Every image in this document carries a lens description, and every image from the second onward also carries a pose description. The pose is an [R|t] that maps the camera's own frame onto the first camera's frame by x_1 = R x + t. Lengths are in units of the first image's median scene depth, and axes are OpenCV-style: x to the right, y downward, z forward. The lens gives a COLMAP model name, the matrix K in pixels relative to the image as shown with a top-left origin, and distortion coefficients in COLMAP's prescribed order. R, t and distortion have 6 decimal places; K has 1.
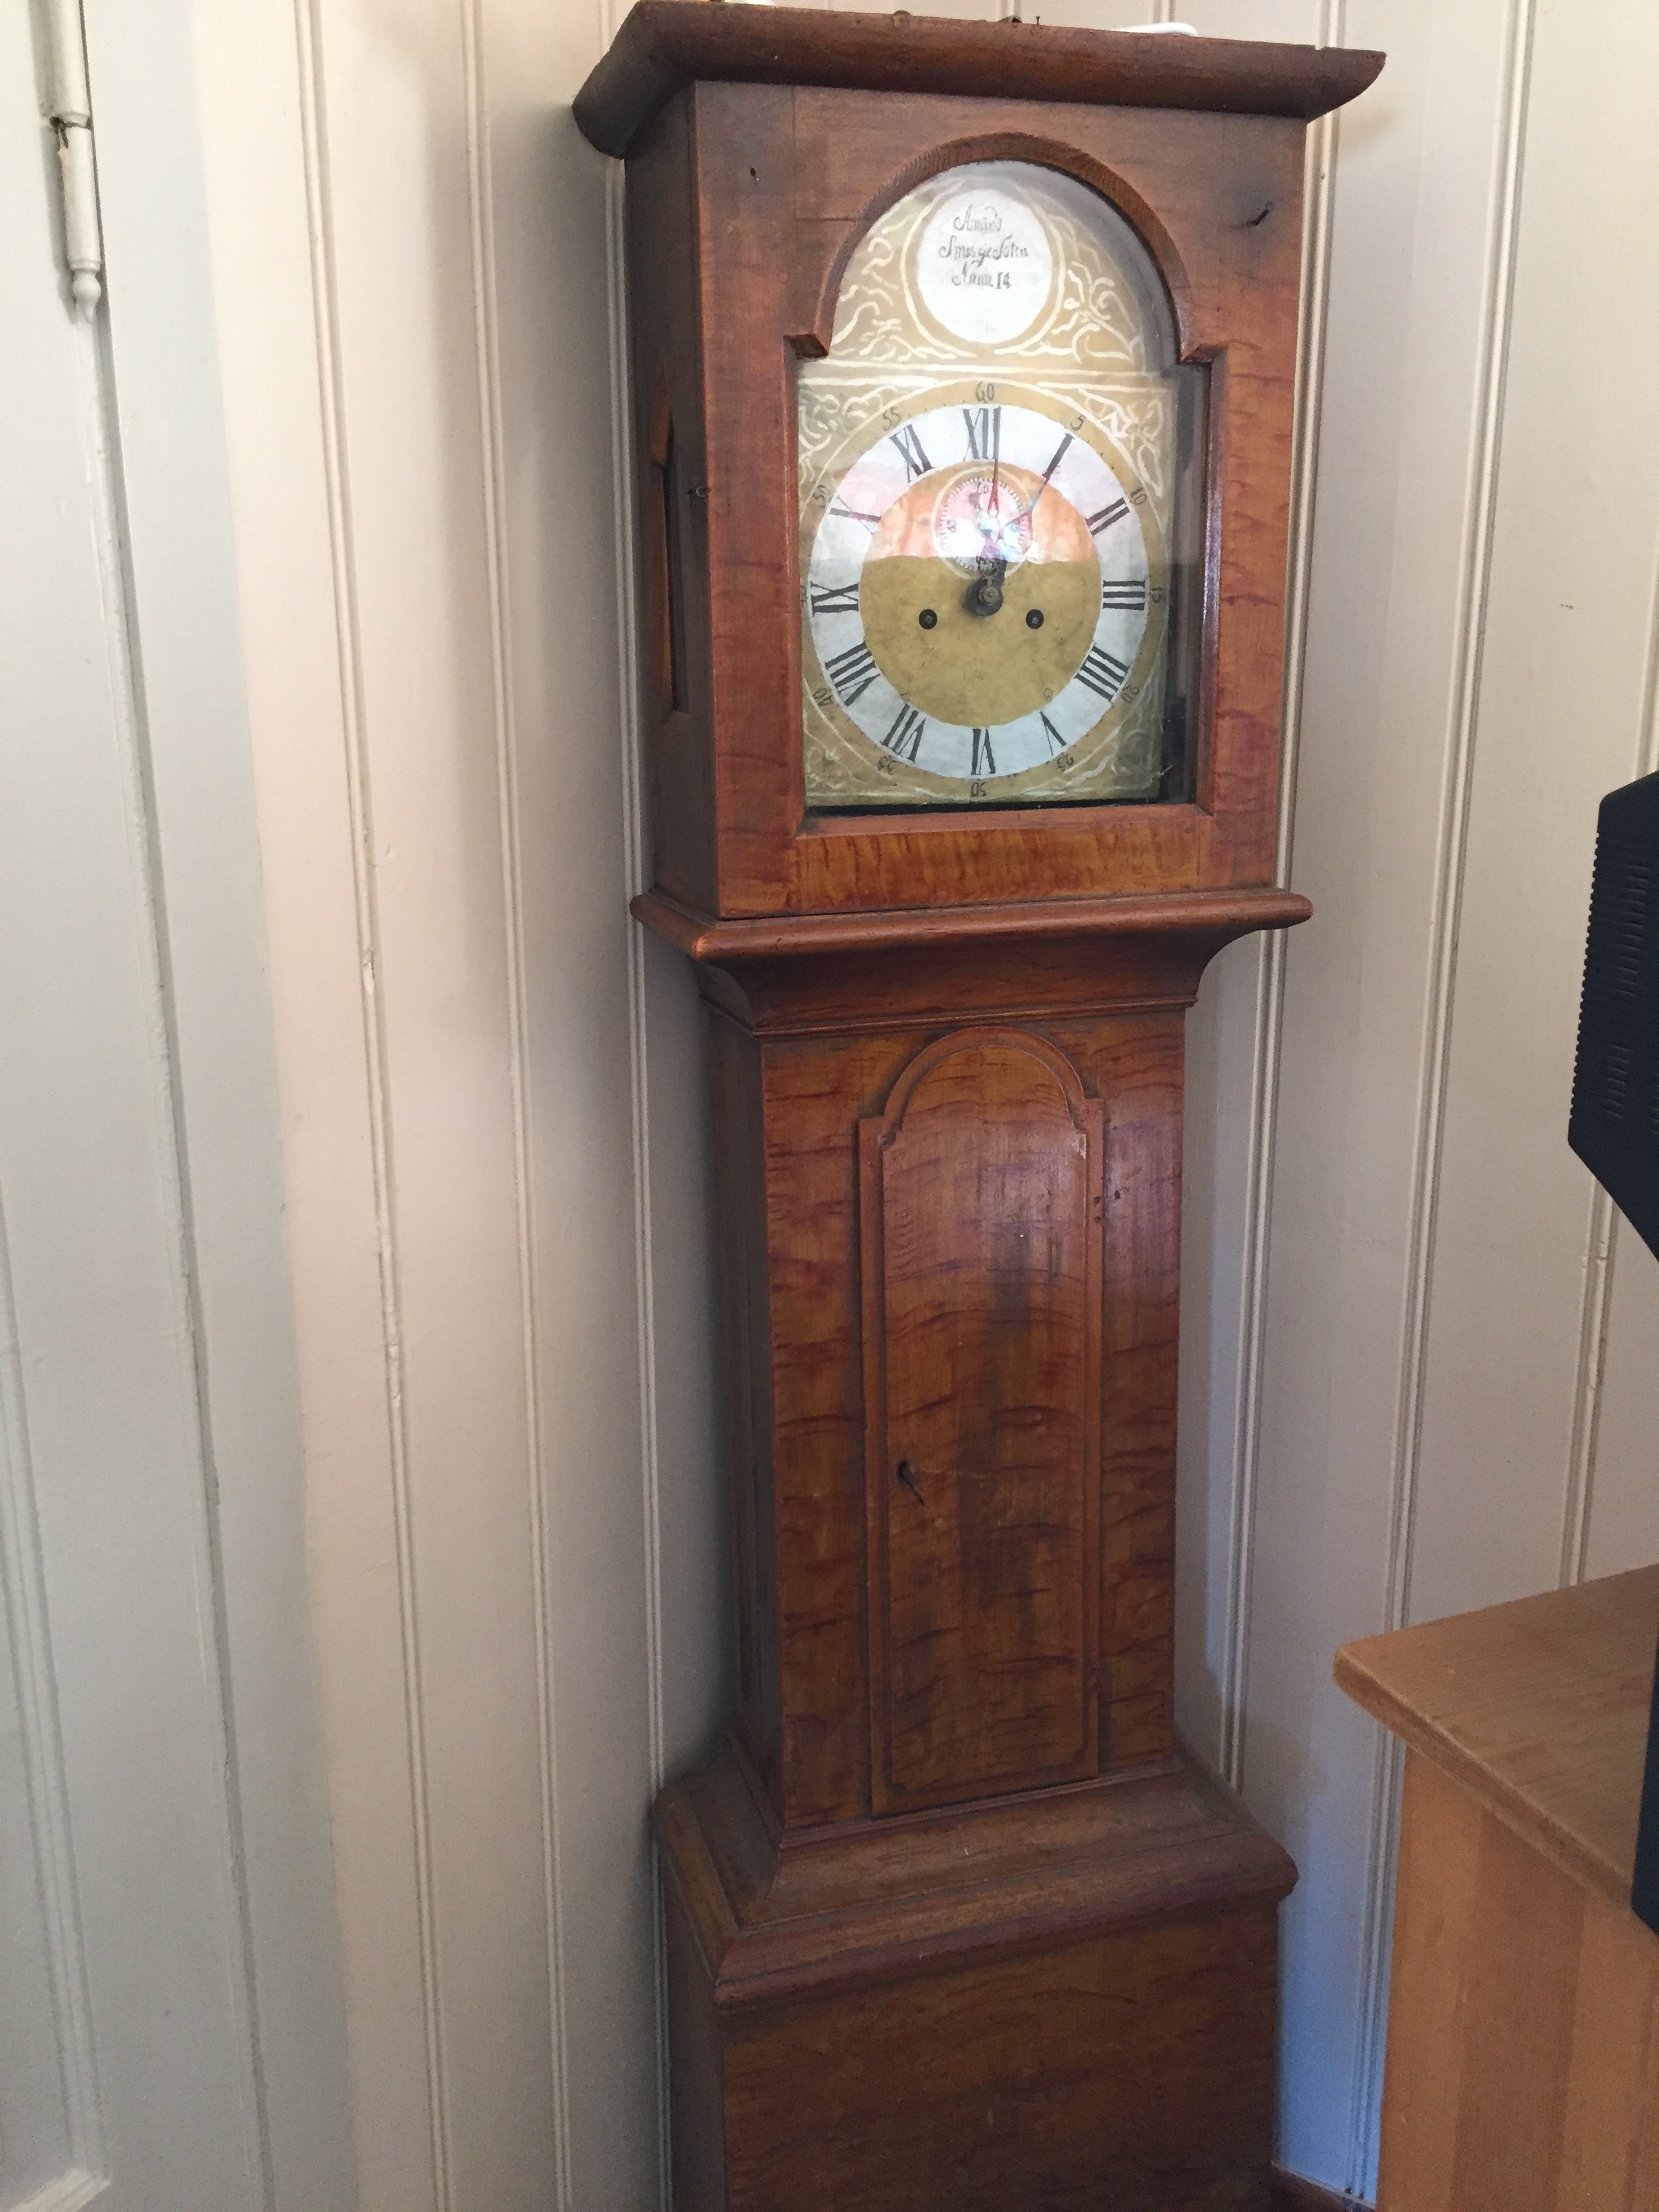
lens RADIAL K [[1846.4, 0, 832.3], [0, 1846.4, 1063.0], [0, 0, 1]] dist [0.081718, -0.115970]
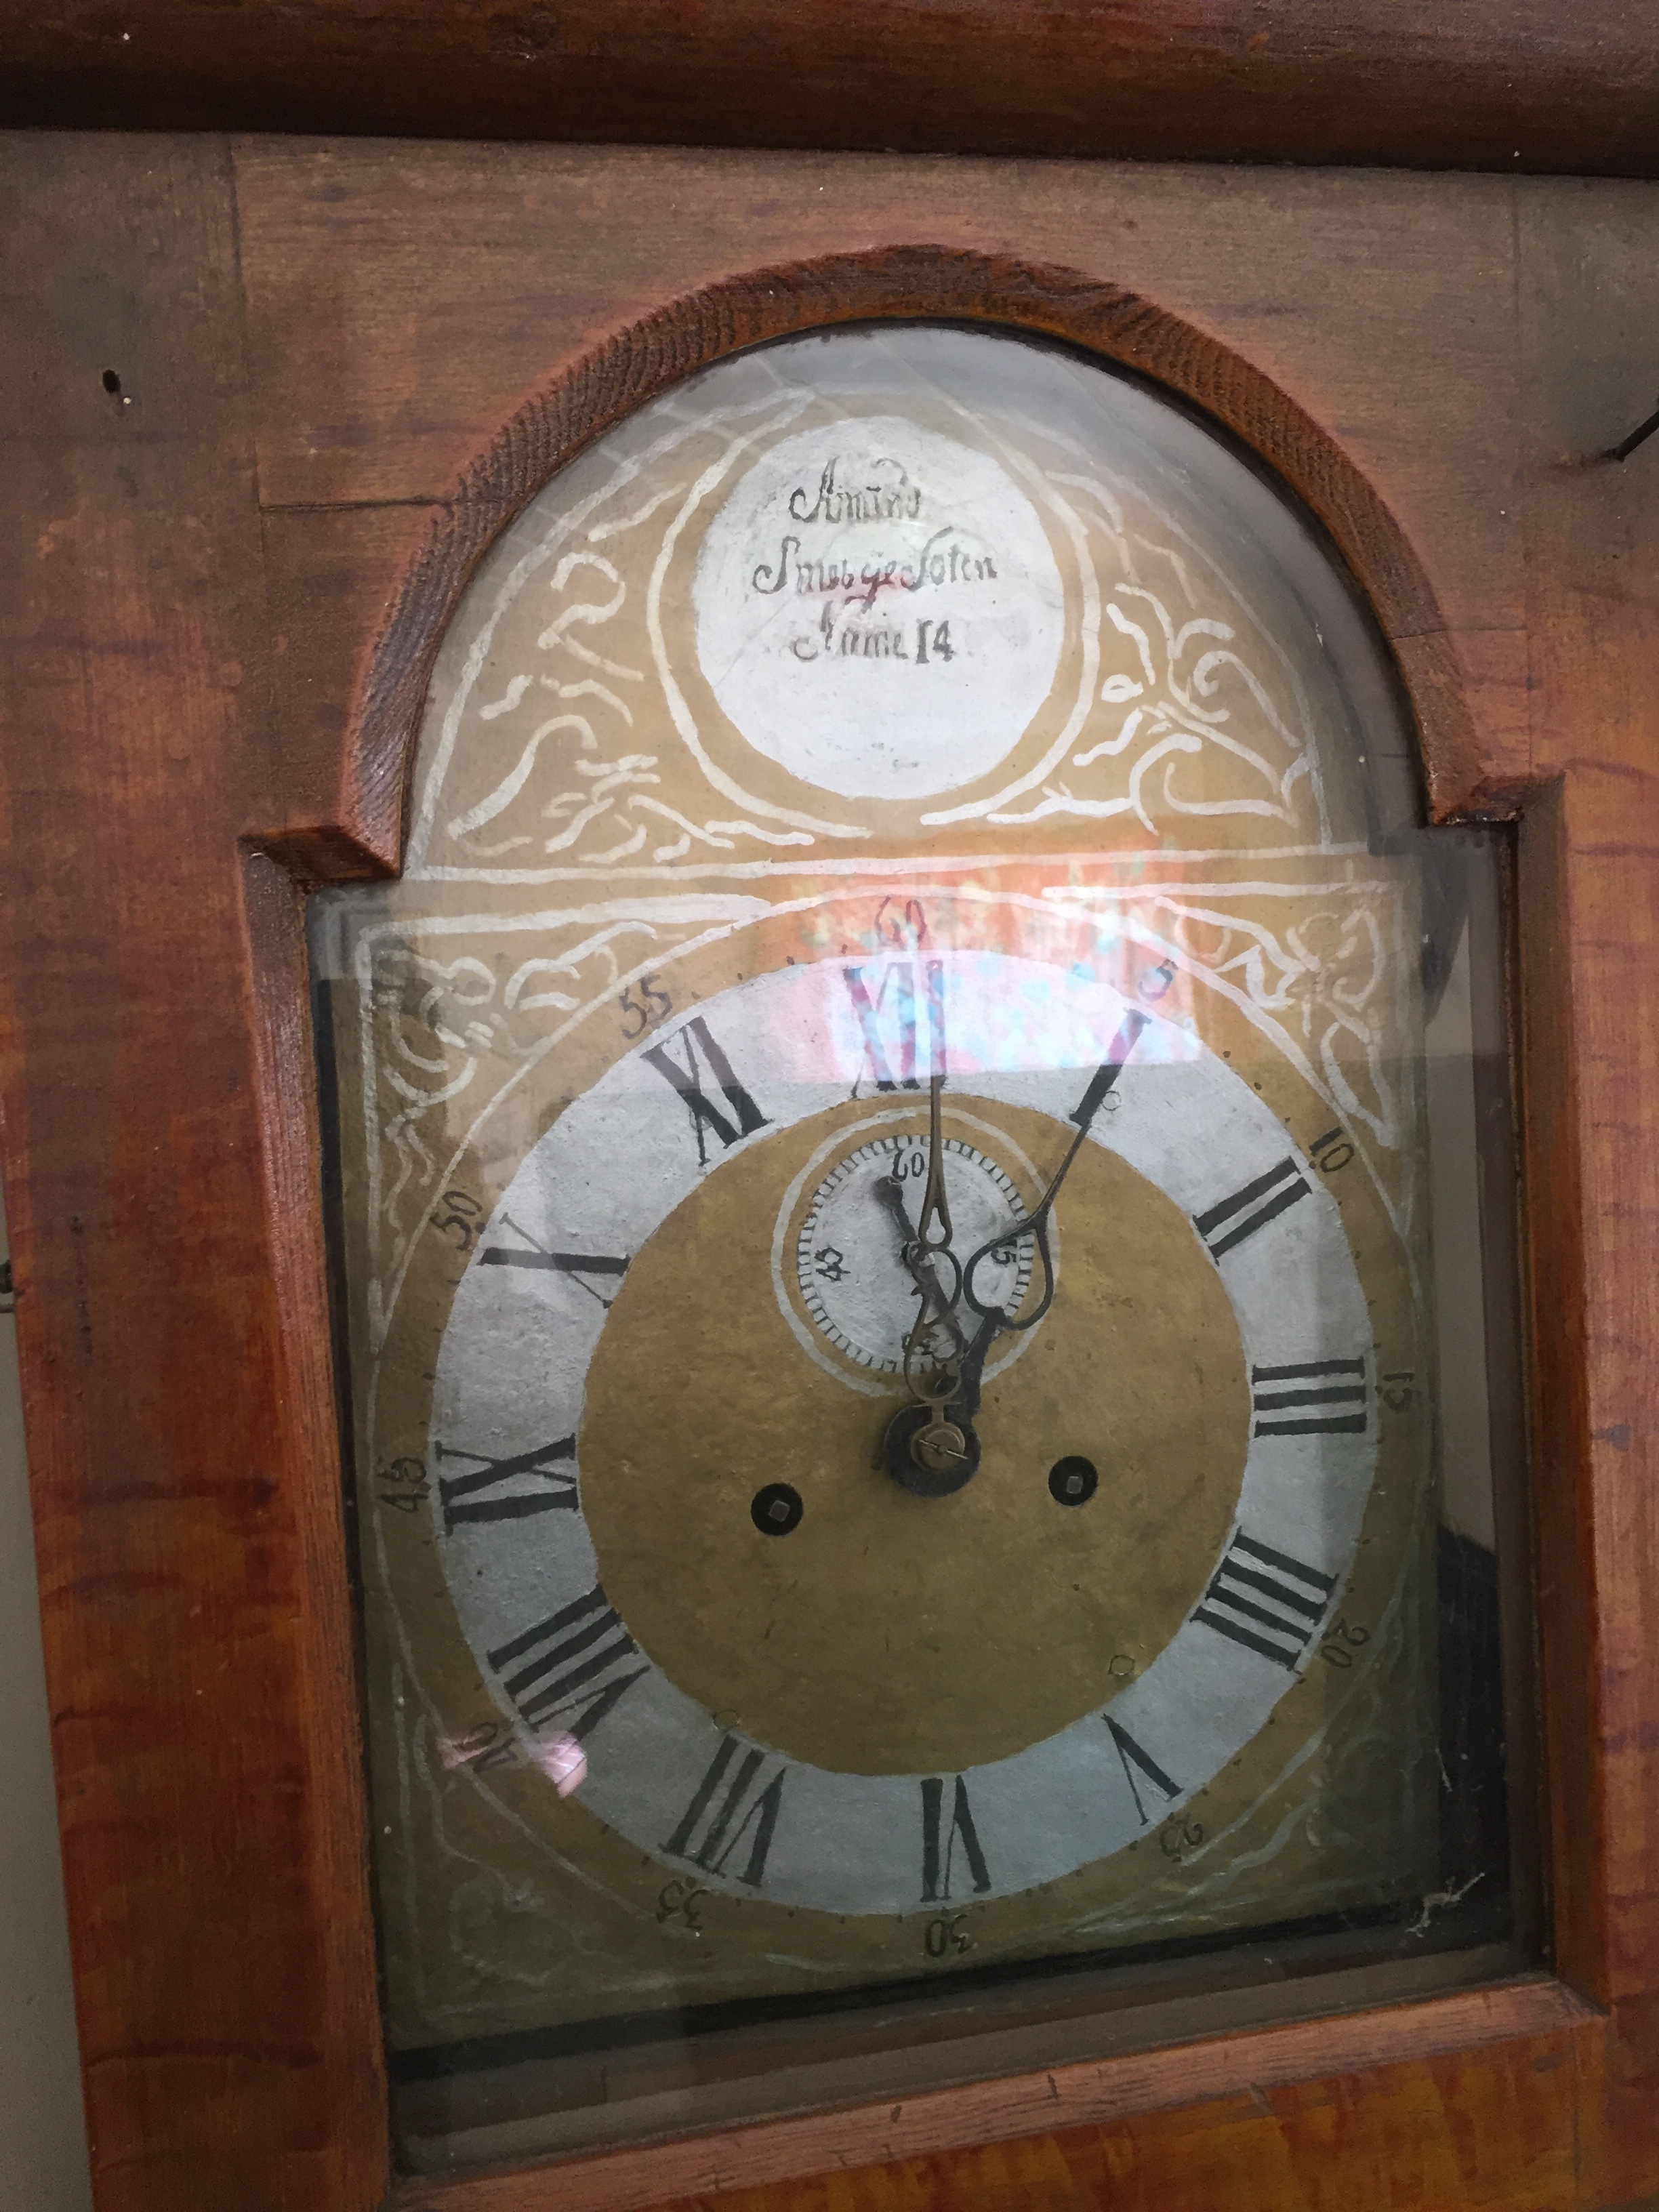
lens RADIAL K [[1846.4, 0, 832.3], [0, 1846.4, 1063.0], [0, 0, 1]] dist [0.081718, -0.115970]
pose [[0.996233, -0.036027, -0.078880, 0.096100], [0.022730, 0.986297, -0.163405, -0.270059], [0.083687, 0.160997, 0.983401, 0.633499]]
